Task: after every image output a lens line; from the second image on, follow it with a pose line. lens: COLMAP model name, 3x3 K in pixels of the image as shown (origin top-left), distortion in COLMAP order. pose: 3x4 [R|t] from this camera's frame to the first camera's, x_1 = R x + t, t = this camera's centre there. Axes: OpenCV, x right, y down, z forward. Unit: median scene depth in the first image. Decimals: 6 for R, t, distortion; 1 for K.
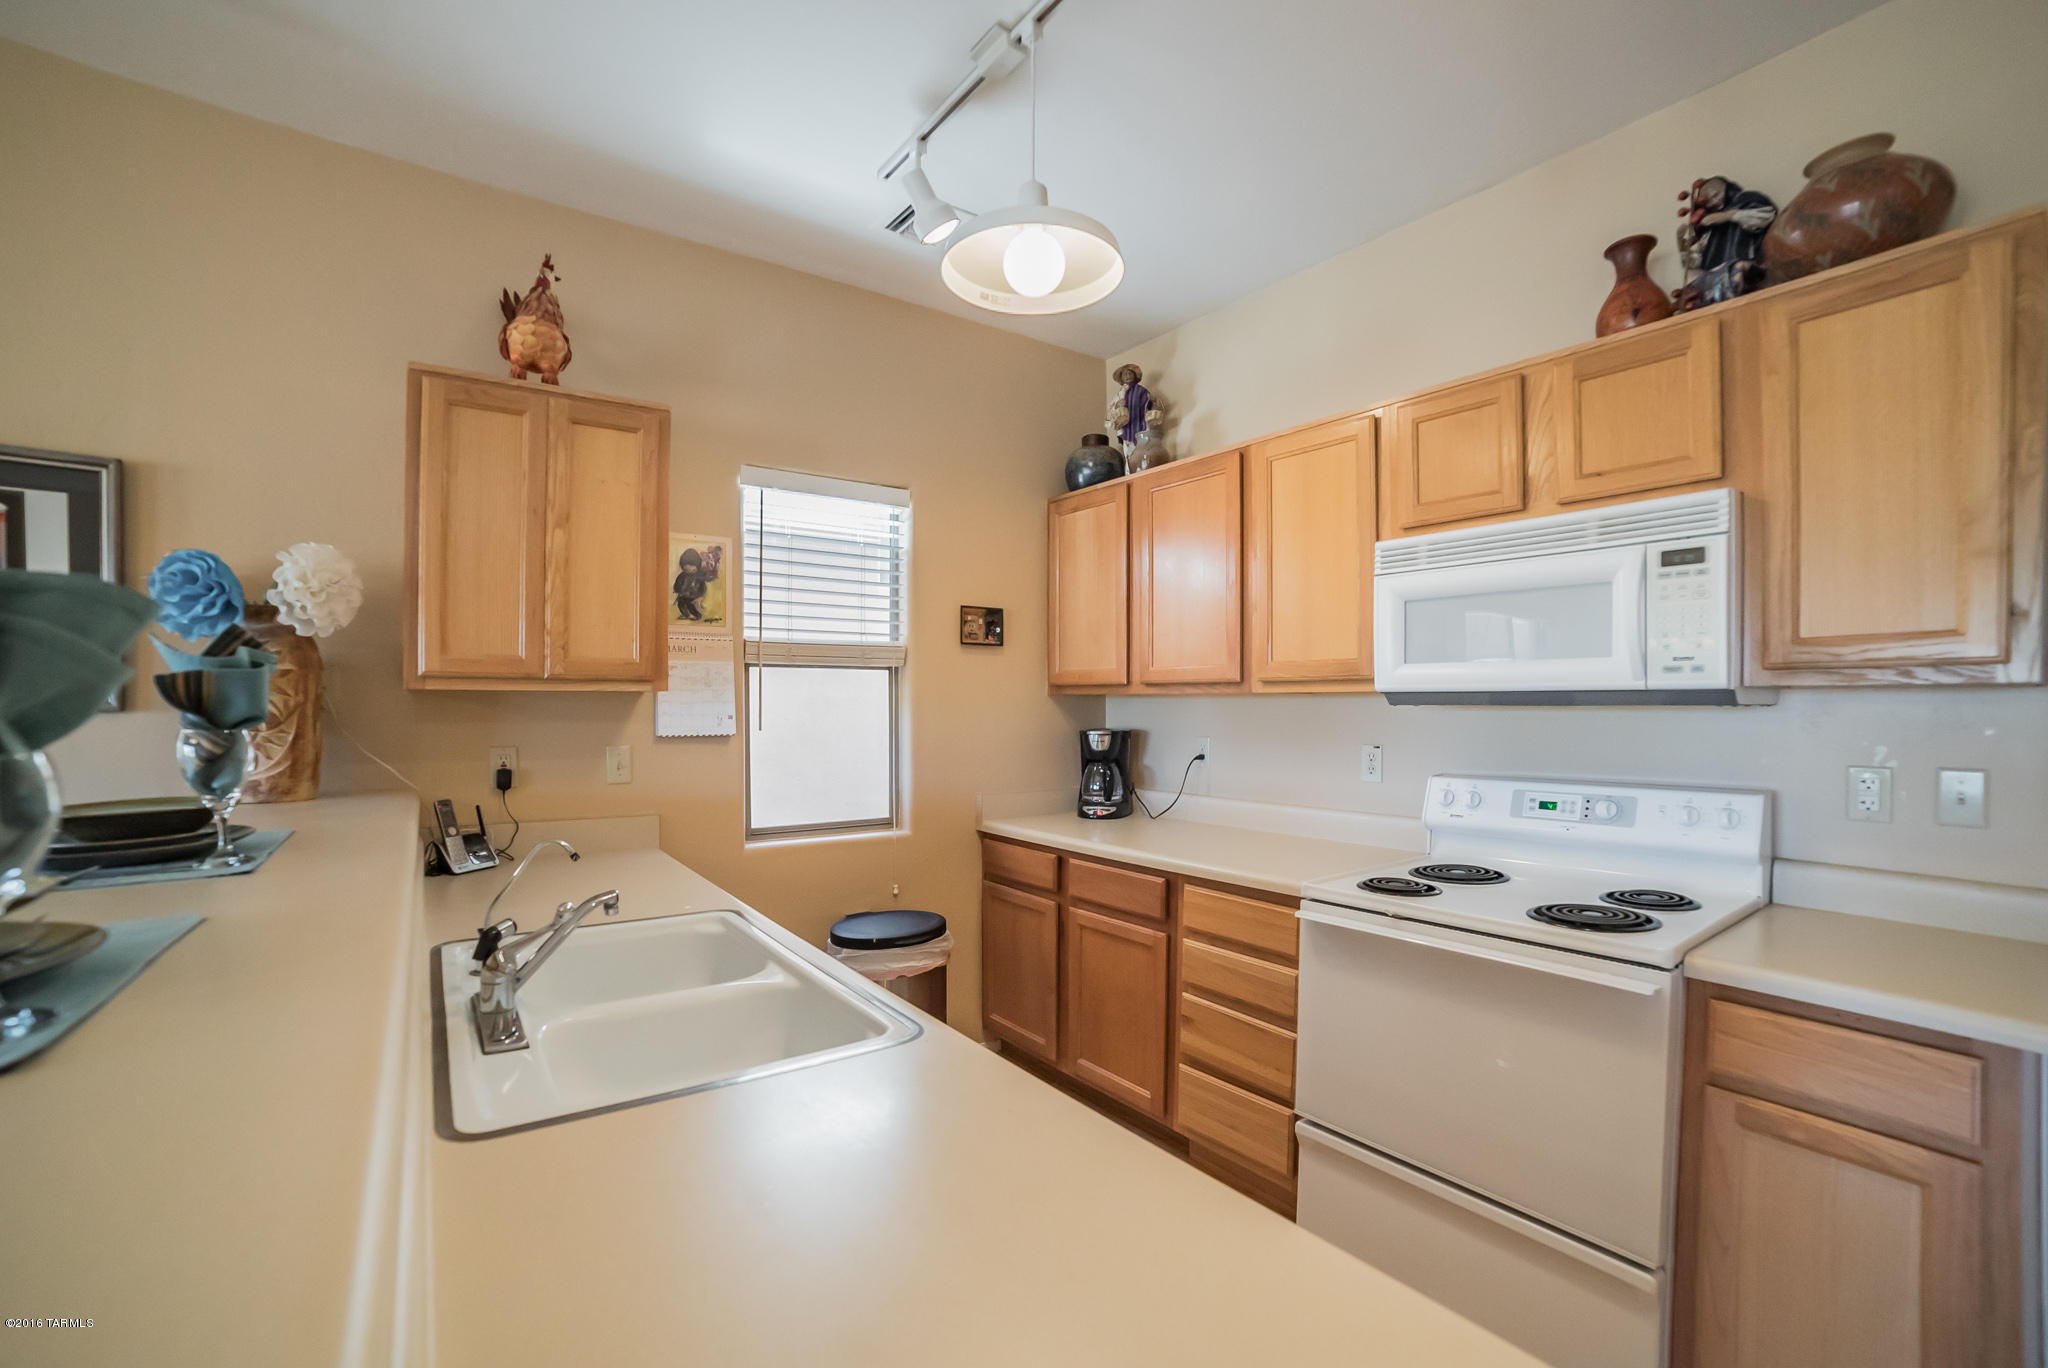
lens RADIAL K [[886.0, 0, 1025.4], [0, 886.0, 719.0], [0, 0, 1]] dist [-0.106548, 0.034769]
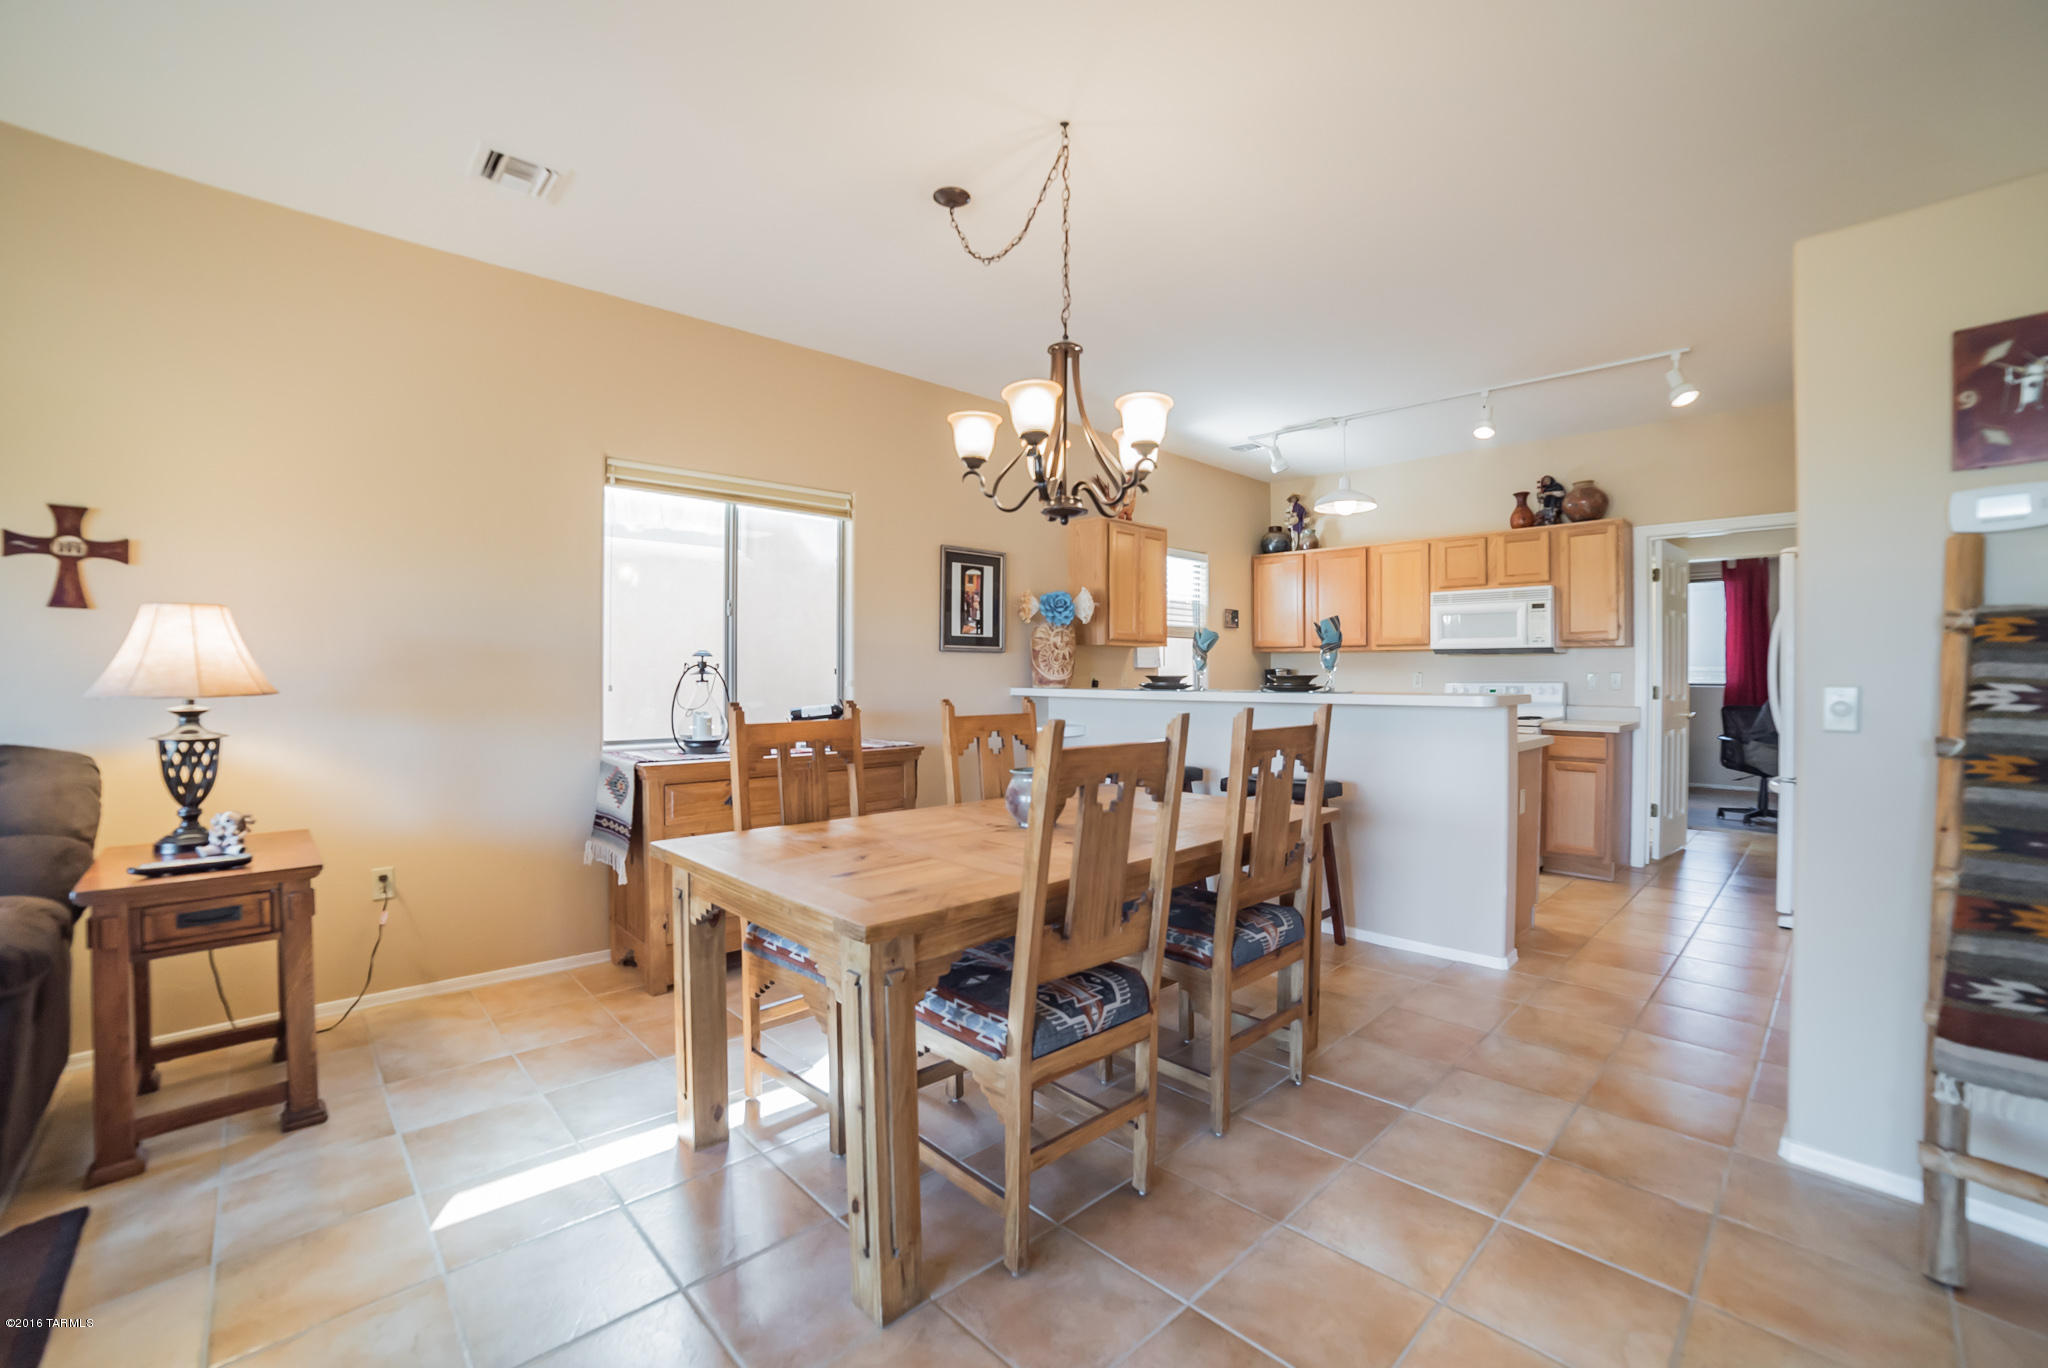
lens RADIAL K [[869.0, 0, 1066.9], [0, 869.0, 677.0], [0, 0, 1]] dist [-0.104241, 0.033413]
pose [[0.986170, -0.000450, 0.165737, -0.995866], [0.002485, 0.999924, -0.012067, 0.073176], [-0.165719, 0.012312, 0.986096, -1.223707]]
